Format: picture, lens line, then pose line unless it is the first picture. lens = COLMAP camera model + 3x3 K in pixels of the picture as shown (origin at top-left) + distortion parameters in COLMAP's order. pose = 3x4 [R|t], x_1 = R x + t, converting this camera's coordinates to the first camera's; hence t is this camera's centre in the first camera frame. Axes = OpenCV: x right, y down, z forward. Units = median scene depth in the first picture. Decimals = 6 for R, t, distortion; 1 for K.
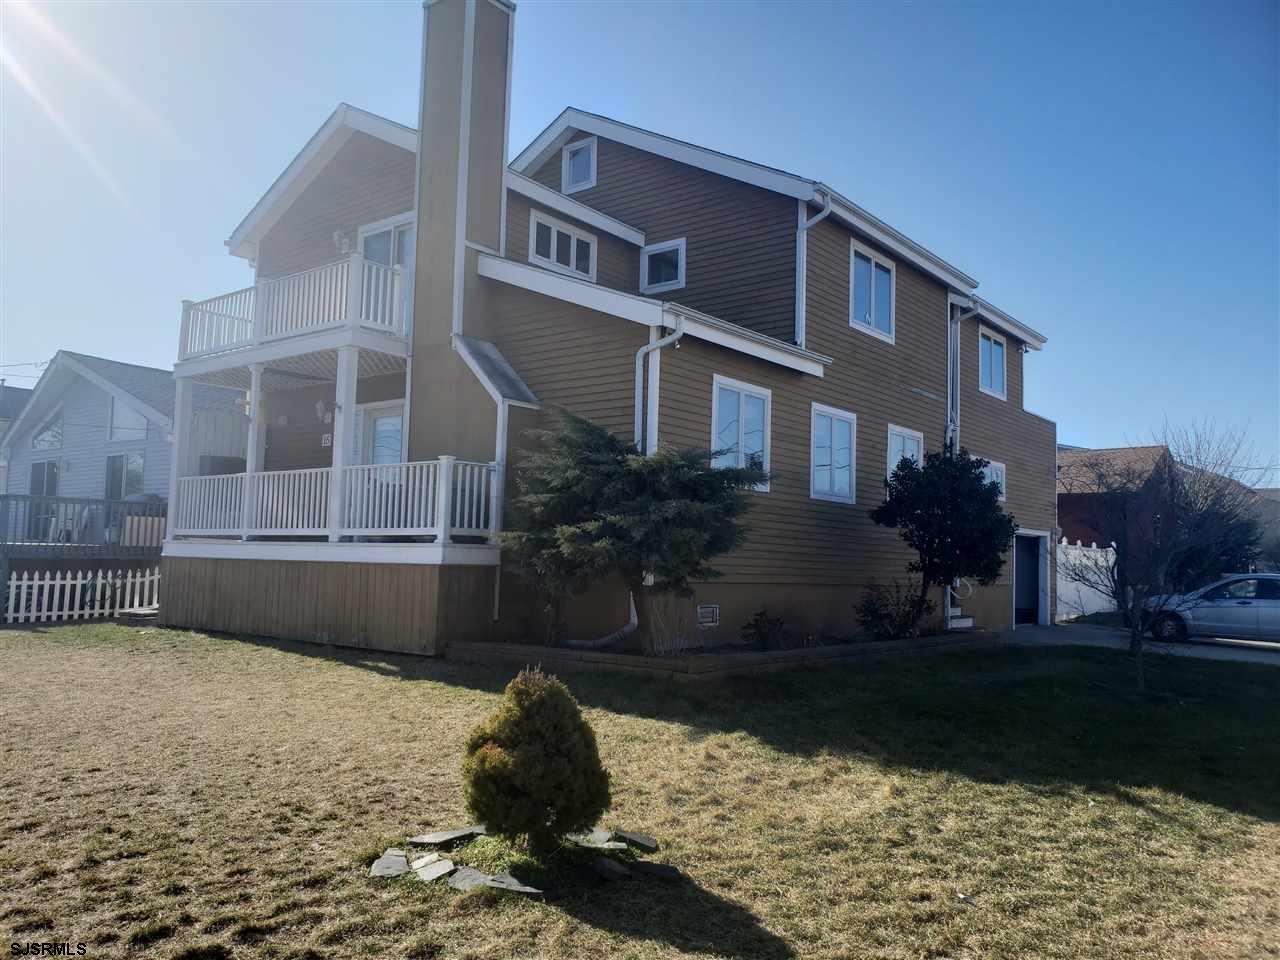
lens RADIAL K [[1013.1, 0, 634.1], [0, 1013.1, 483.7], [0, 0, 1]] dist [0.034846, -0.009619]
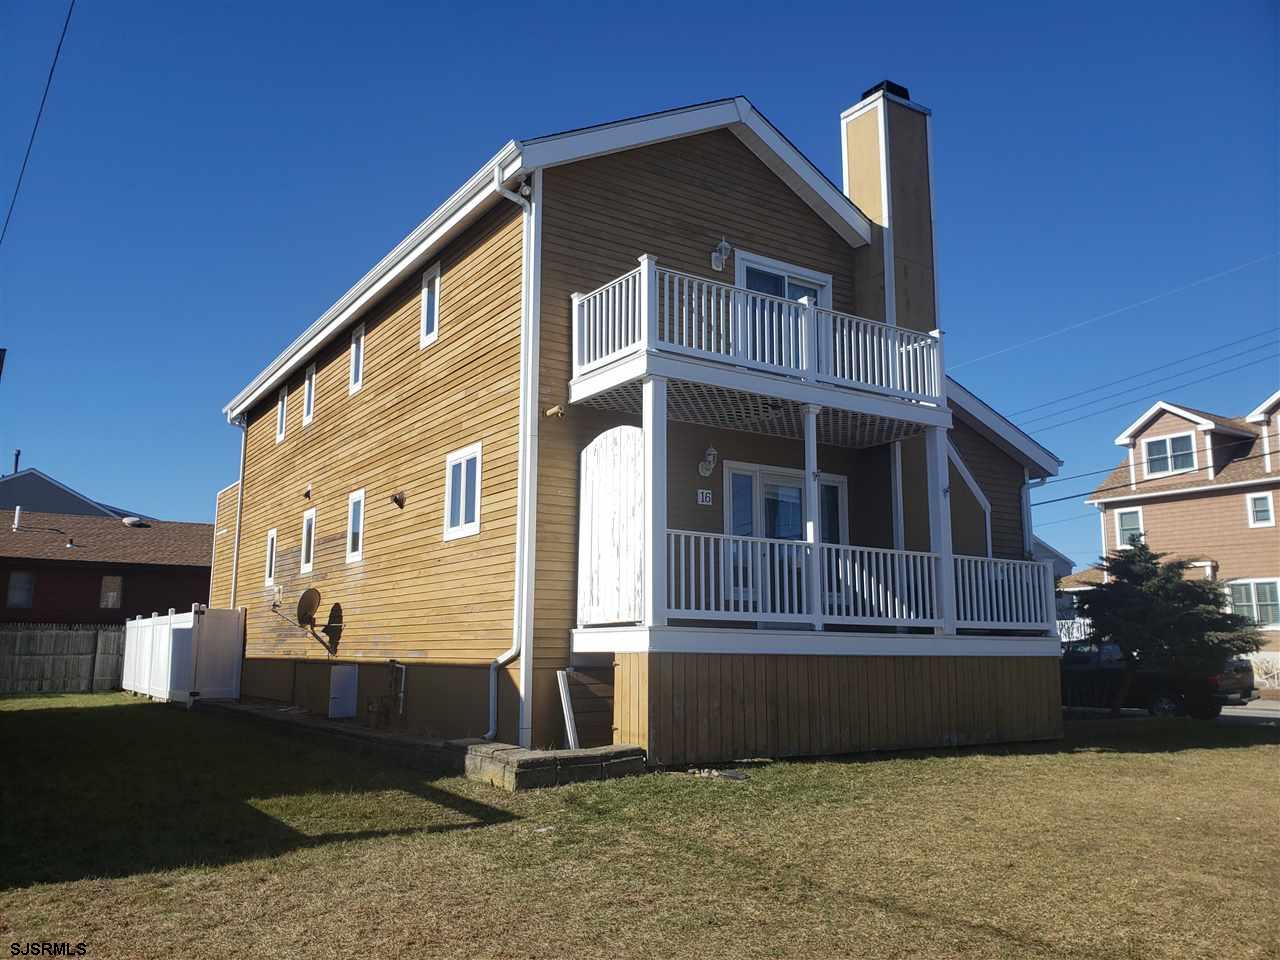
lens RADIAL K [[1013.1, 0, 640.9], [0, 1013.1, 471.0], [0, 0, 1]] dist [0.034846, -0.009619]
pose [[0.307117, 0.139987, 0.941320, -1.227175], [-0.078173, 0.989490, -0.121646, 0.042338], [-0.948456, -0.036226, 0.314833, 0.935984]]
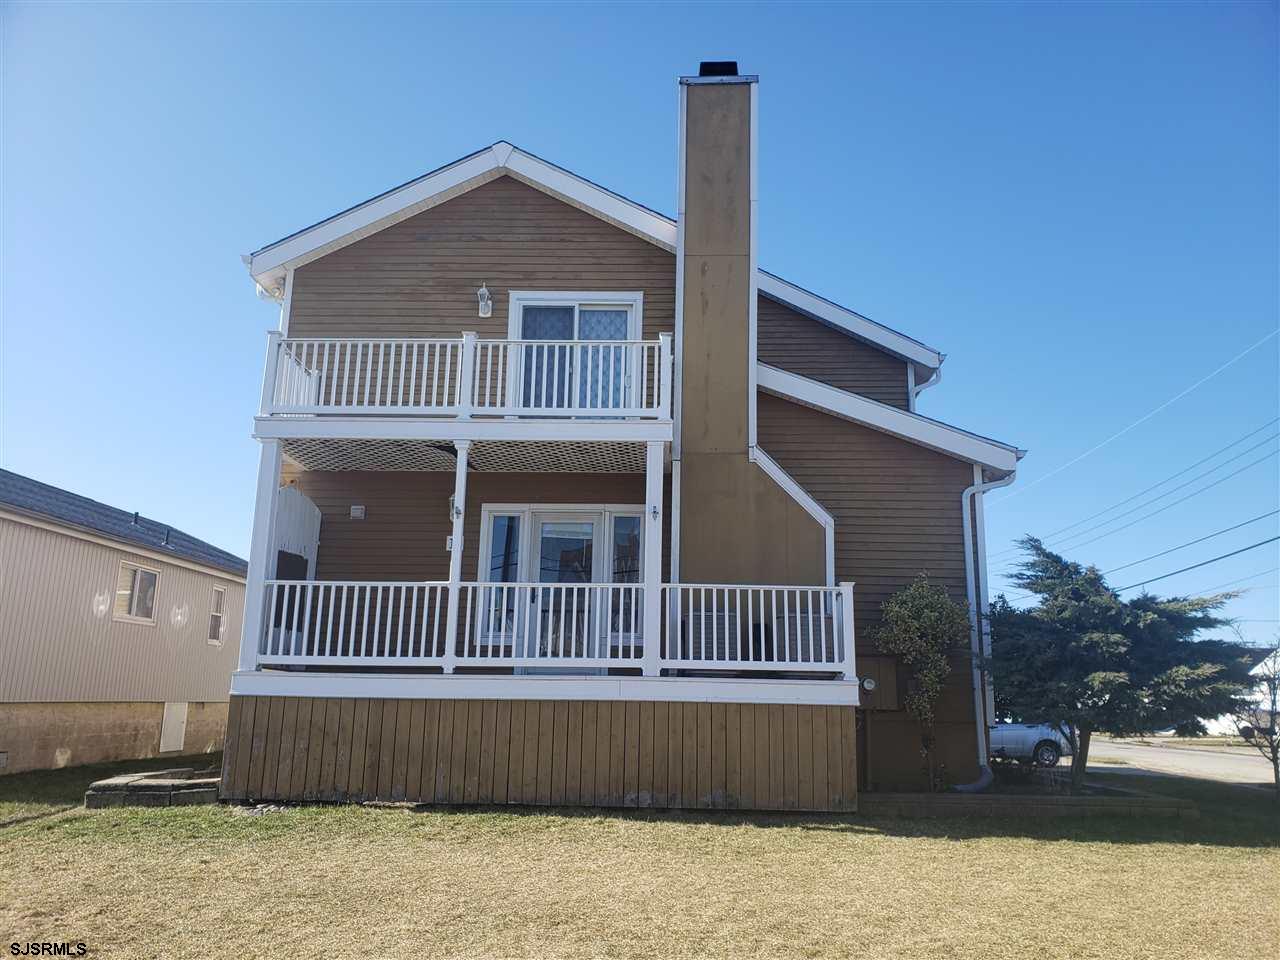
lens RADIAL K [[1013.1, 0, 643.4], [0, 1013.1, 488.3], [0, 0, 1]] dist [0.034846, -0.009619]
pose [[0.796265, 0.111115, 0.594656, -0.765743], [-0.041761, 0.990738, -0.129206, 0.012282], [-0.603505, 0.078049, 0.793530, 0.333135]]
